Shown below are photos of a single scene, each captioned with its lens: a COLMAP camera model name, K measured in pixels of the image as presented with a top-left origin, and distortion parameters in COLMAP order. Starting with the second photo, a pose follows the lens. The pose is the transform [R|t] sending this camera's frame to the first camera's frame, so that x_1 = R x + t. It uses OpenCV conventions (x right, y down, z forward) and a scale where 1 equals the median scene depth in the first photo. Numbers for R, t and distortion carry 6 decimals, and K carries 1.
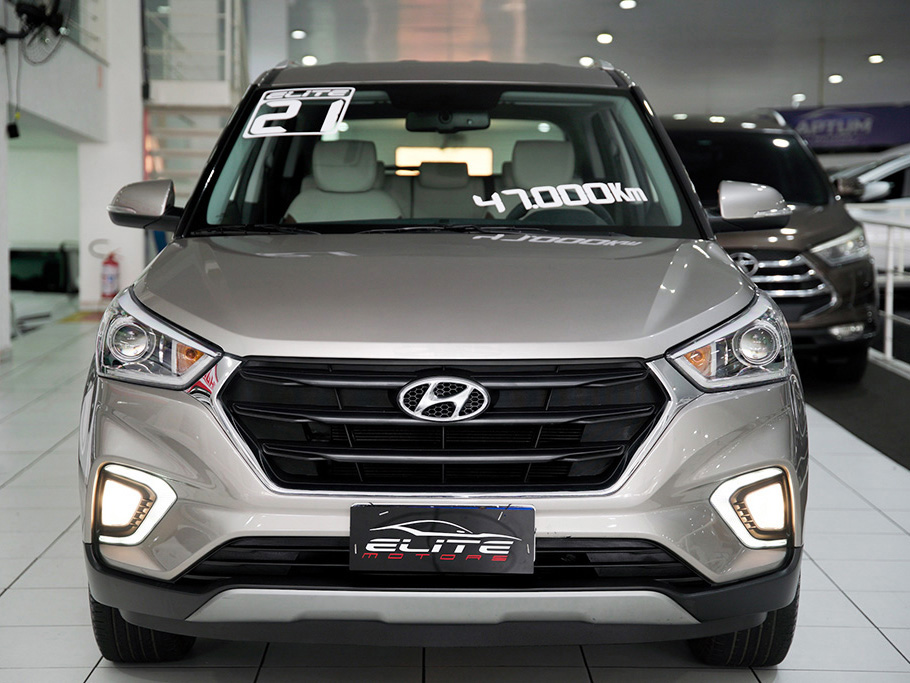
lens RADIAL K [[1782.3, 0, 455.0], [0, 1782.3, 341.5], [0, 0, 1]] dist [0.025209, 0.038111]
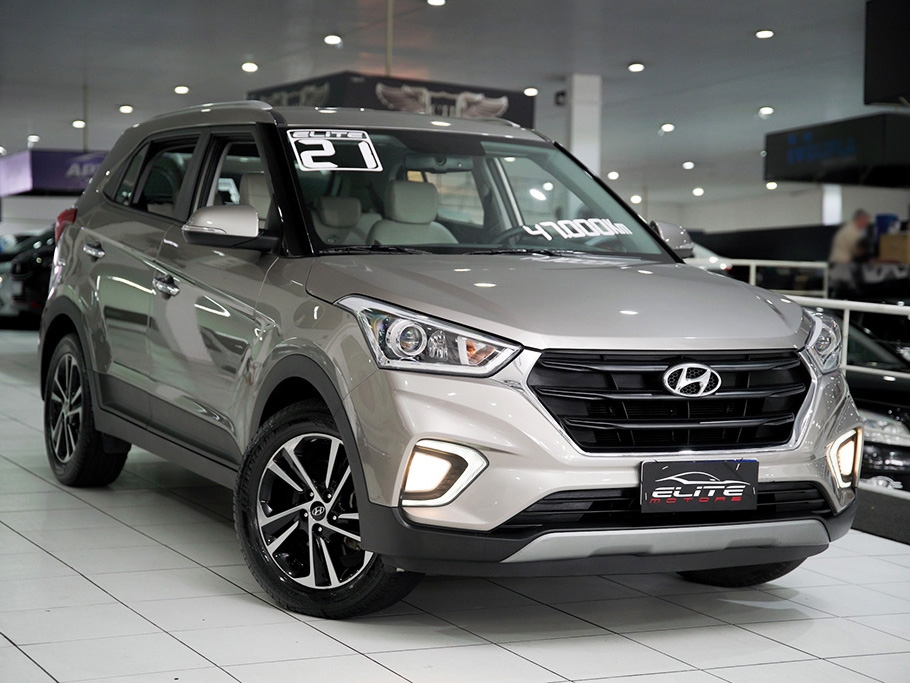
lens RADIAL K [[1661.8, 0, 455.0], [0, 1661.8, 341.5], [0, 0, 1]] dist [0.299627, 0.104791]
pose [[0.889225, -0.004441, 0.457449, -0.714980], [0.011364, 0.999859, -0.012383, 0.016725], [-0.457329, 0.016210, 0.889150, -0.020657]]
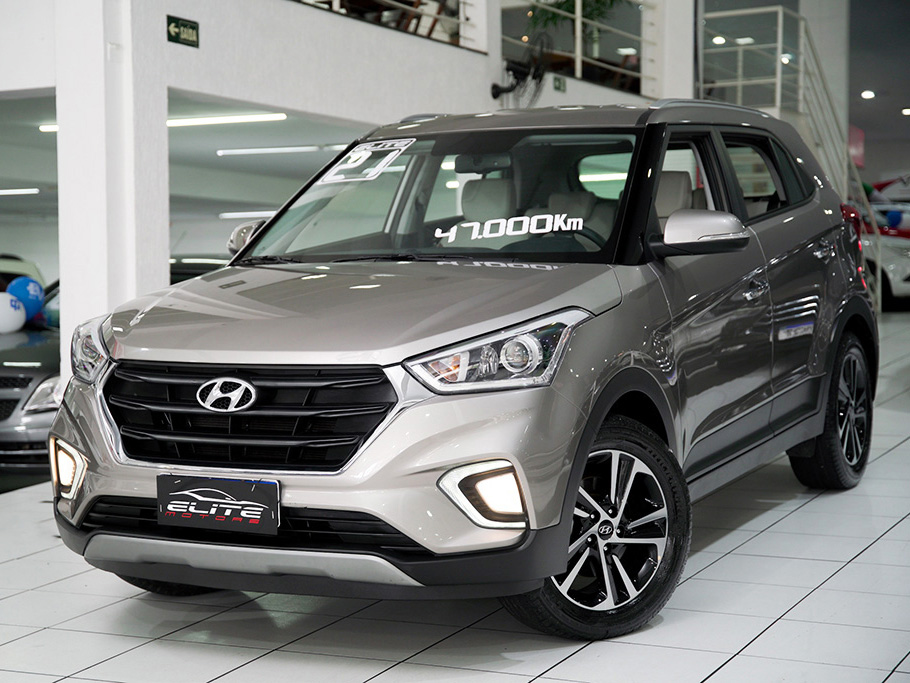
lens RADIAL K [[1751.3, 0, 455.0], [0, 1751.3, 341.5], [0, 0, 1]] dist [-0.057841, -0.019579]
pose [[0.891696, 0.006500, -0.452587, 0.692452], [-0.010367, 0.999928, -0.006066, 0.000182], [0.452515, 0.010101, 0.891699, -0.041202]]
